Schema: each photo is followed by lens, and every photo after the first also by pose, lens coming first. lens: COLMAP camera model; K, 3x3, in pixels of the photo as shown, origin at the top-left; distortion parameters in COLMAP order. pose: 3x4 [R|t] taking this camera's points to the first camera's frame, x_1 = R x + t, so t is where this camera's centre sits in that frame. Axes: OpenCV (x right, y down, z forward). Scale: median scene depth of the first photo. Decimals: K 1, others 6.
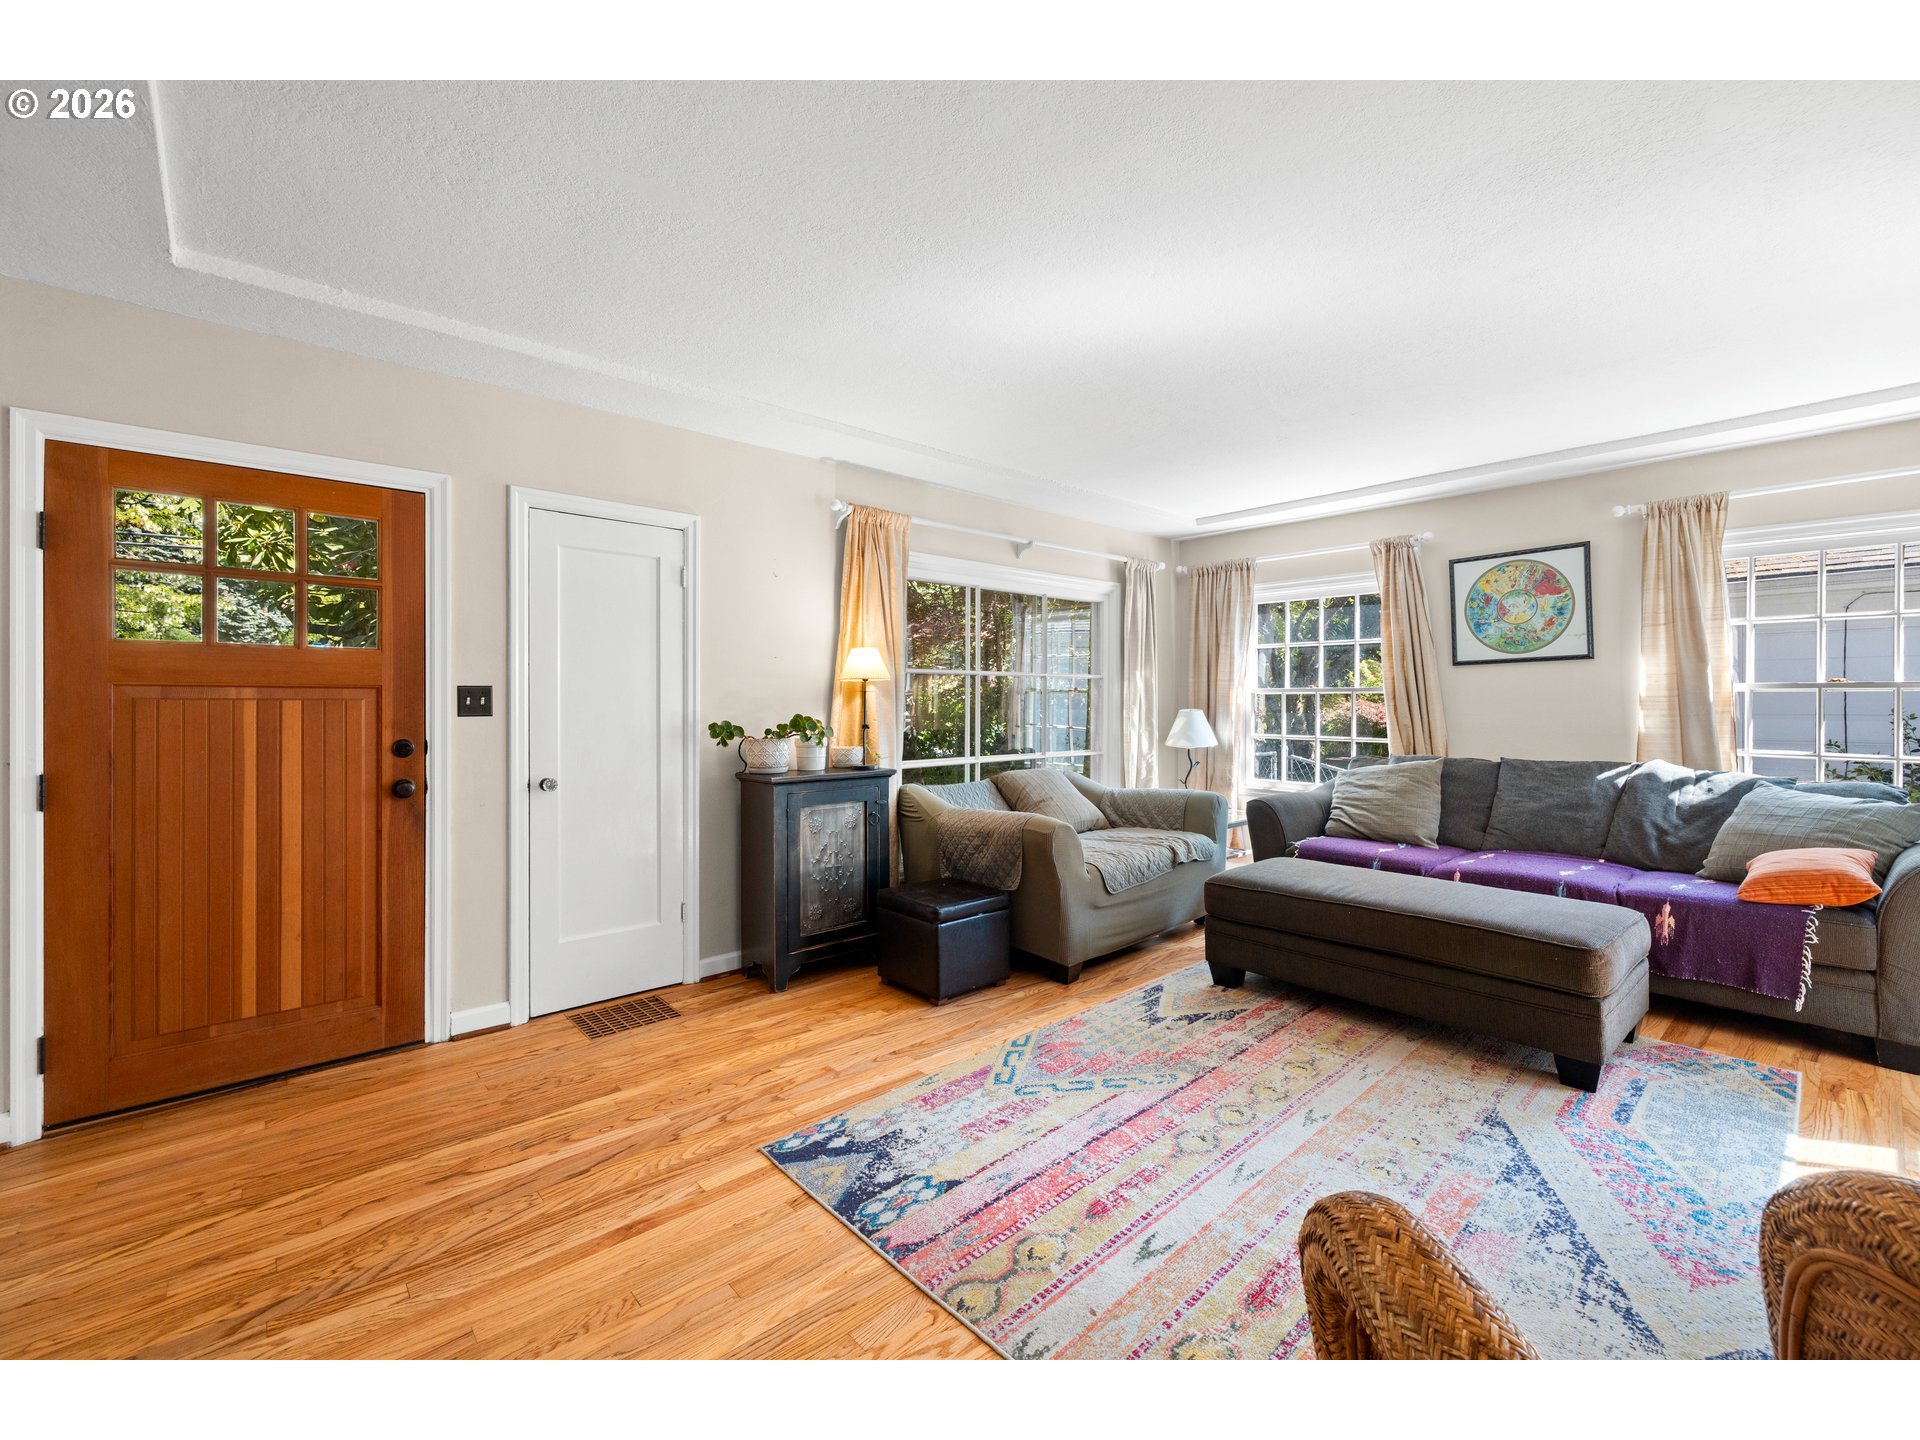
lens RADIAL K [[801.5, 0, 957.8], [0, 801.5, 707.0], [0, 0, 1]] dist [-0.007514, -0.000427]
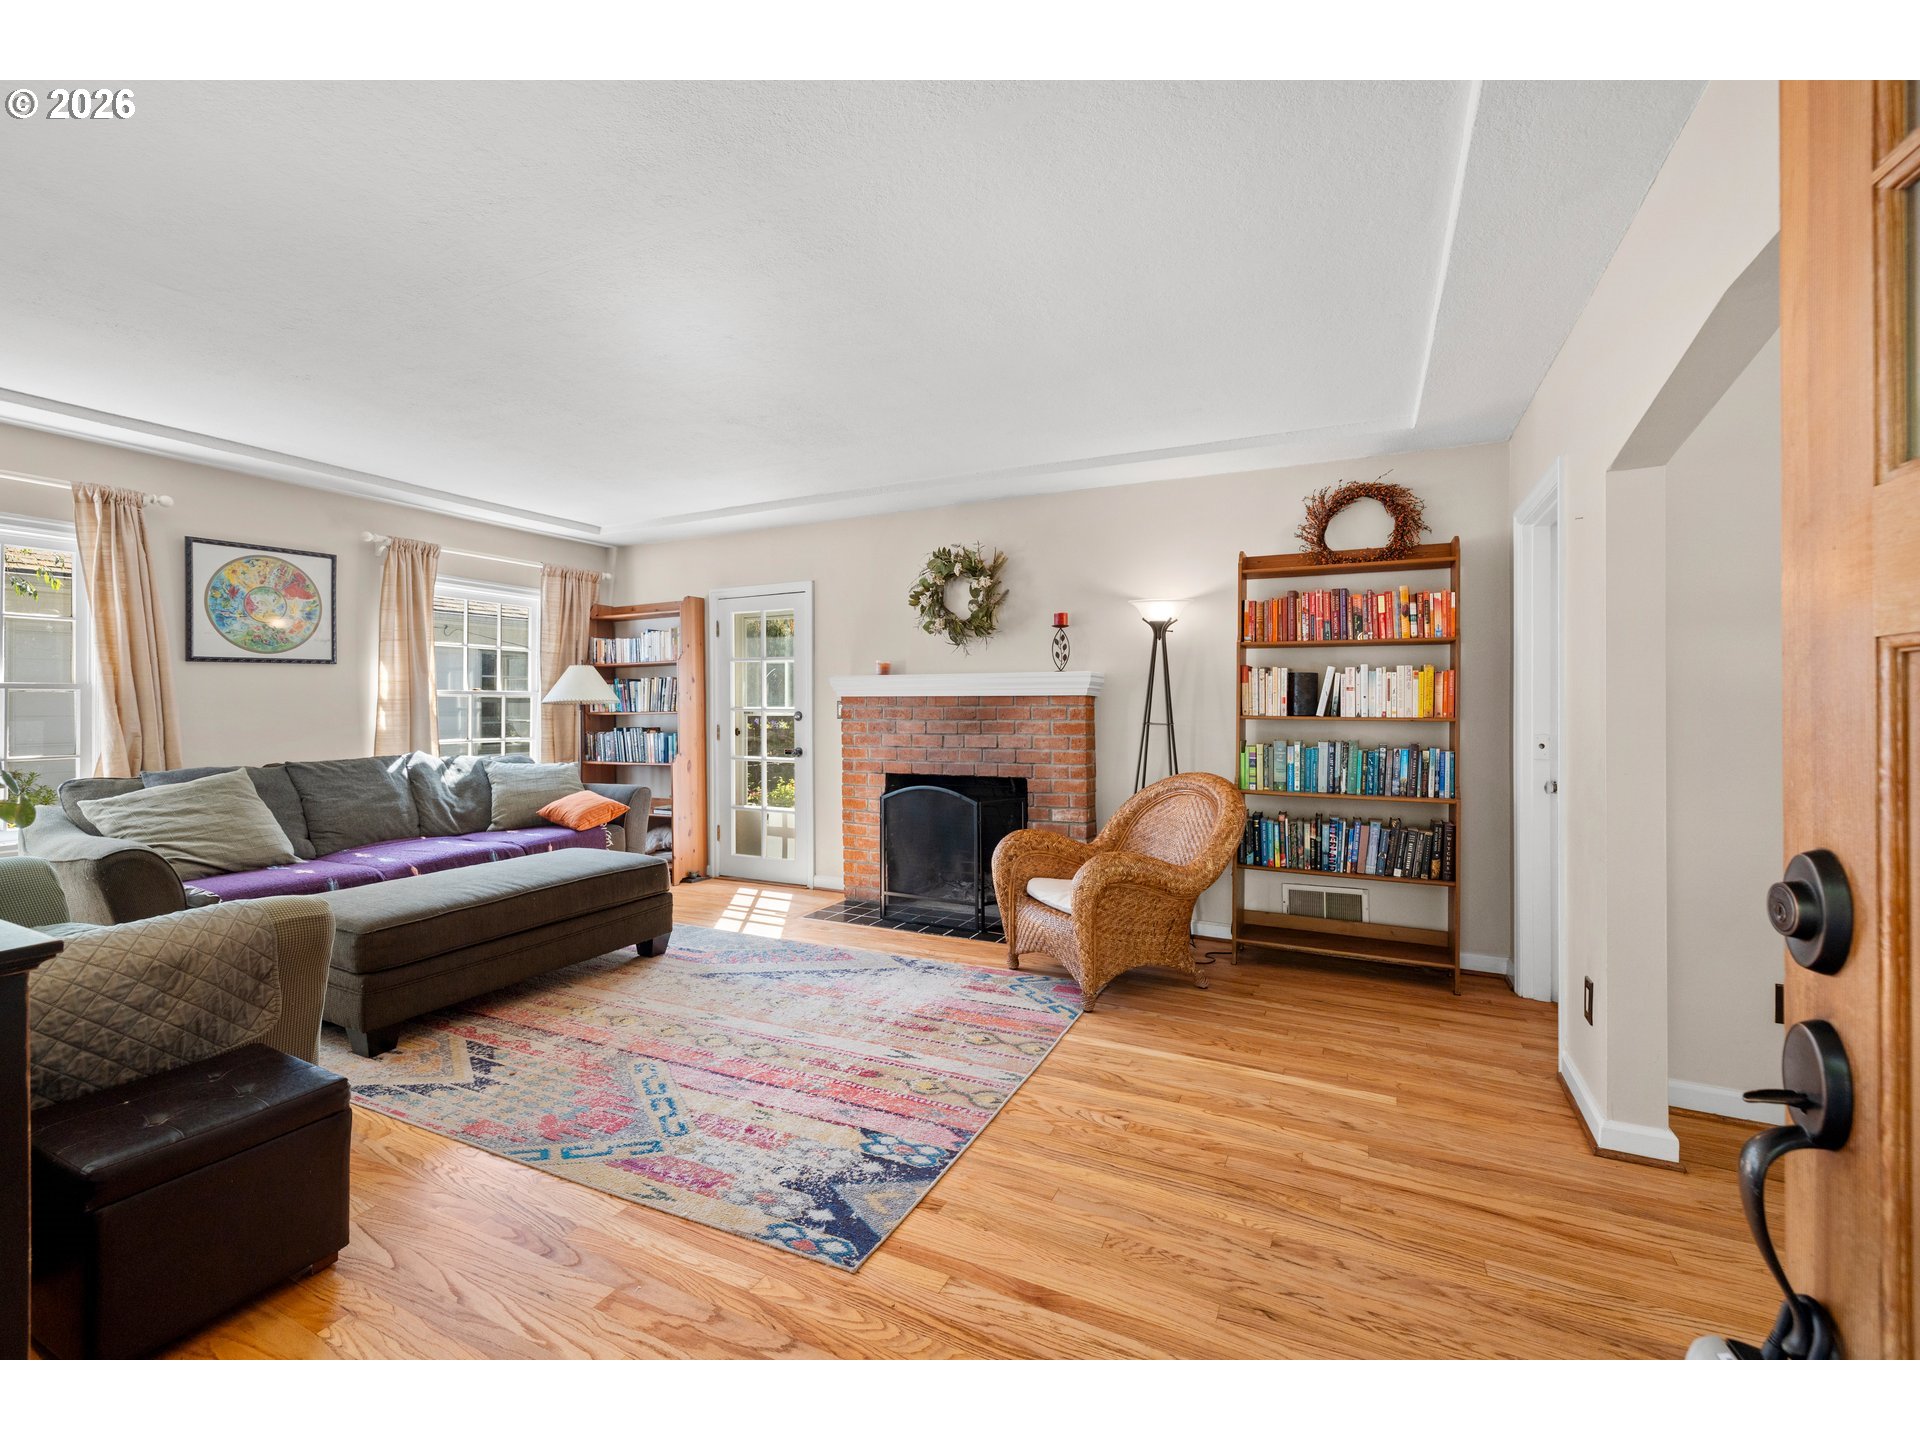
lens RADIAL K [[801.5, 0, 961.6], [0, 801.5, 708.2], [0, 0, 1]] dist [-0.007514, -0.000427]
pose [[-0.366383, -0.006879, 0.930439, -0.802836], [0.005381, 0.999940, 0.009512, -0.009809], [-0.930449, 0.008492, -0.366324, 0.934288]]
